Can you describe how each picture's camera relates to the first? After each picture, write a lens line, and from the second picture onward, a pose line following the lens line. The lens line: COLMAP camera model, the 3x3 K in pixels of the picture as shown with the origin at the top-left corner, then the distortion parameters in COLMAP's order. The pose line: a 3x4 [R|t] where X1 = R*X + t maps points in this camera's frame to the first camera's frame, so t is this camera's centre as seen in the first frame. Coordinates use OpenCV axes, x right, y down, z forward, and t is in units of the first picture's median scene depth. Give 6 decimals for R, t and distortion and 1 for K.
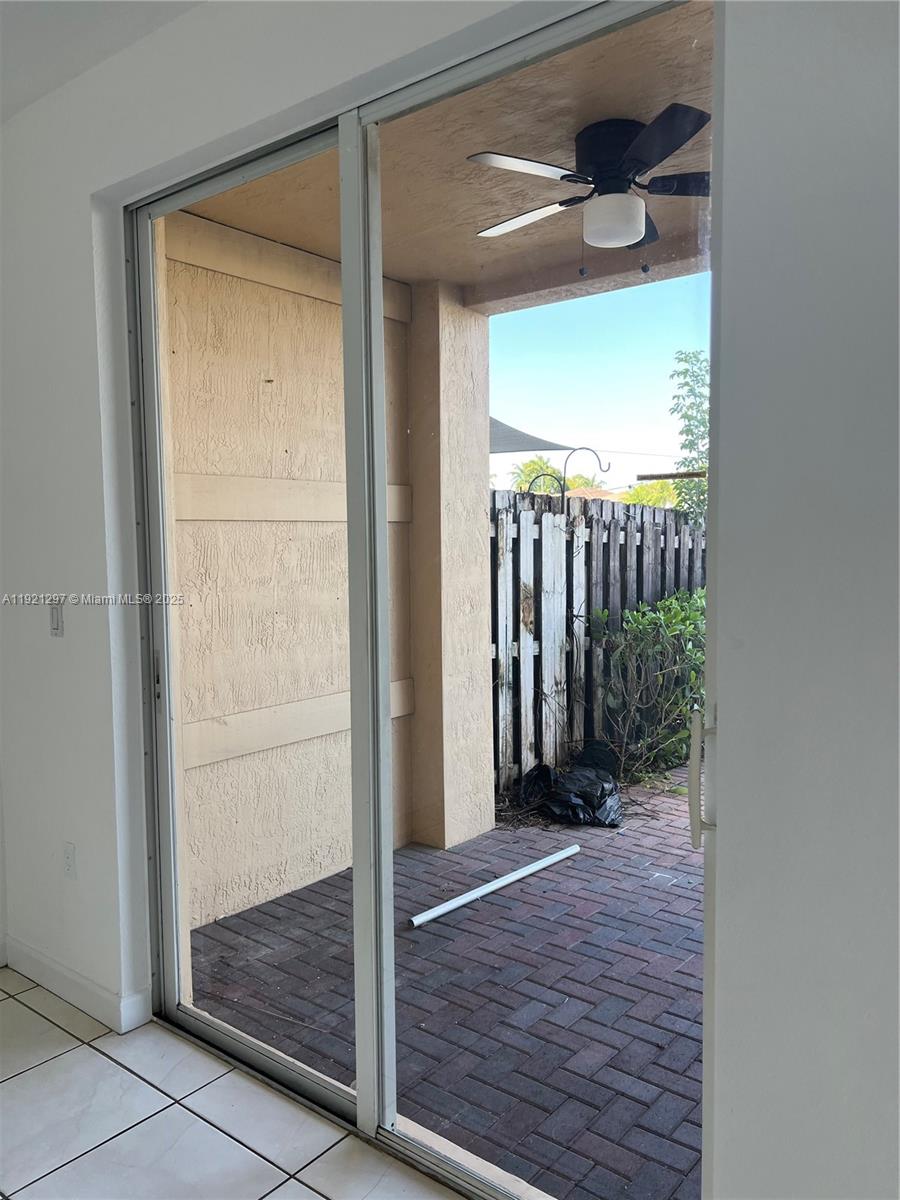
lens RADIAL K [[902.1, 0, 453.7], [0, 902.1, 606.6], [0, 0, 1]] dist [0.040299, -0.027159]
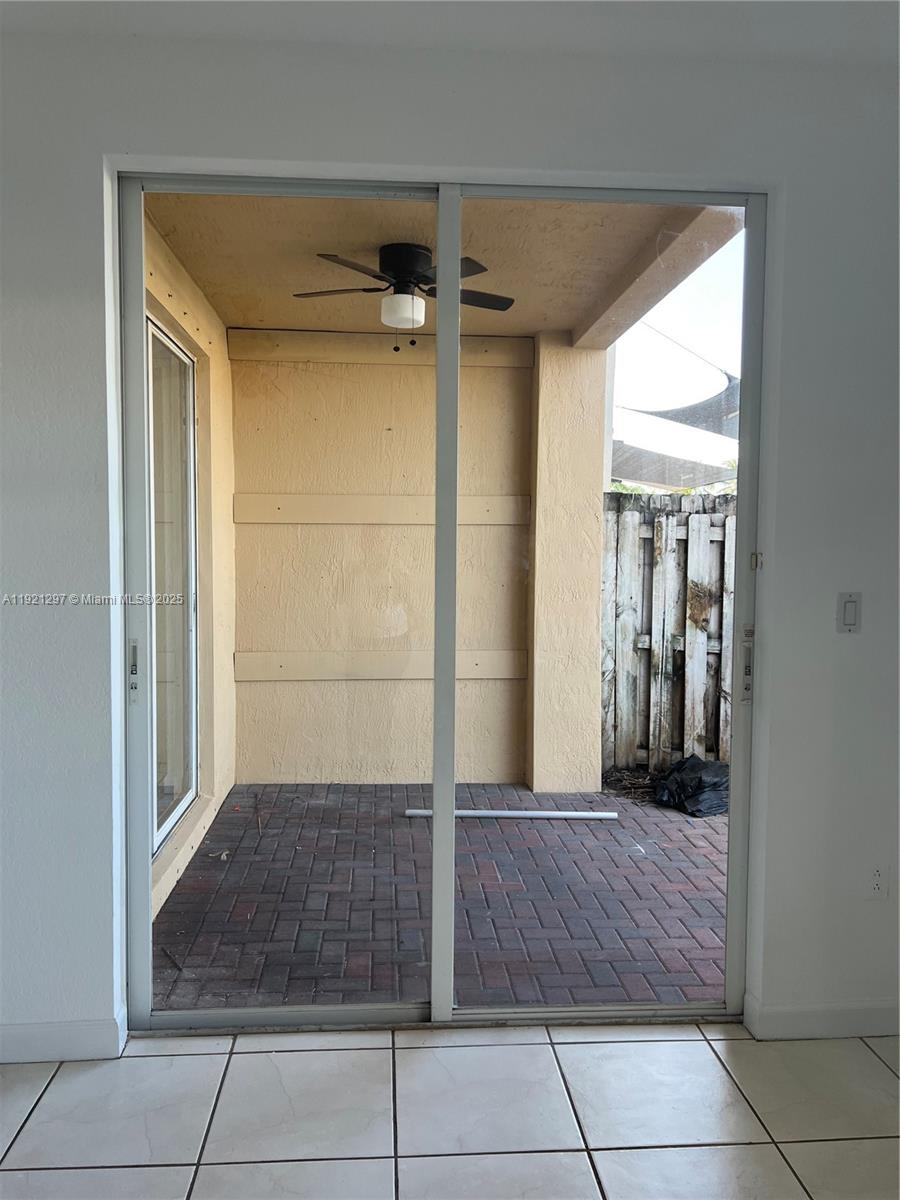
lens RADIAL K [[902.1, 0, 451.2], [0, 902.1, 594.2], [0, 0, 1]] dist [0.040299, -0.027159]
pose [[0.666677, 0.046158, -0.743916, 0.750866], [-0.069389, 0.997590, -0.000286, 0.008957], [0.742110, 0.051810, 0.668273, 0.084278]]
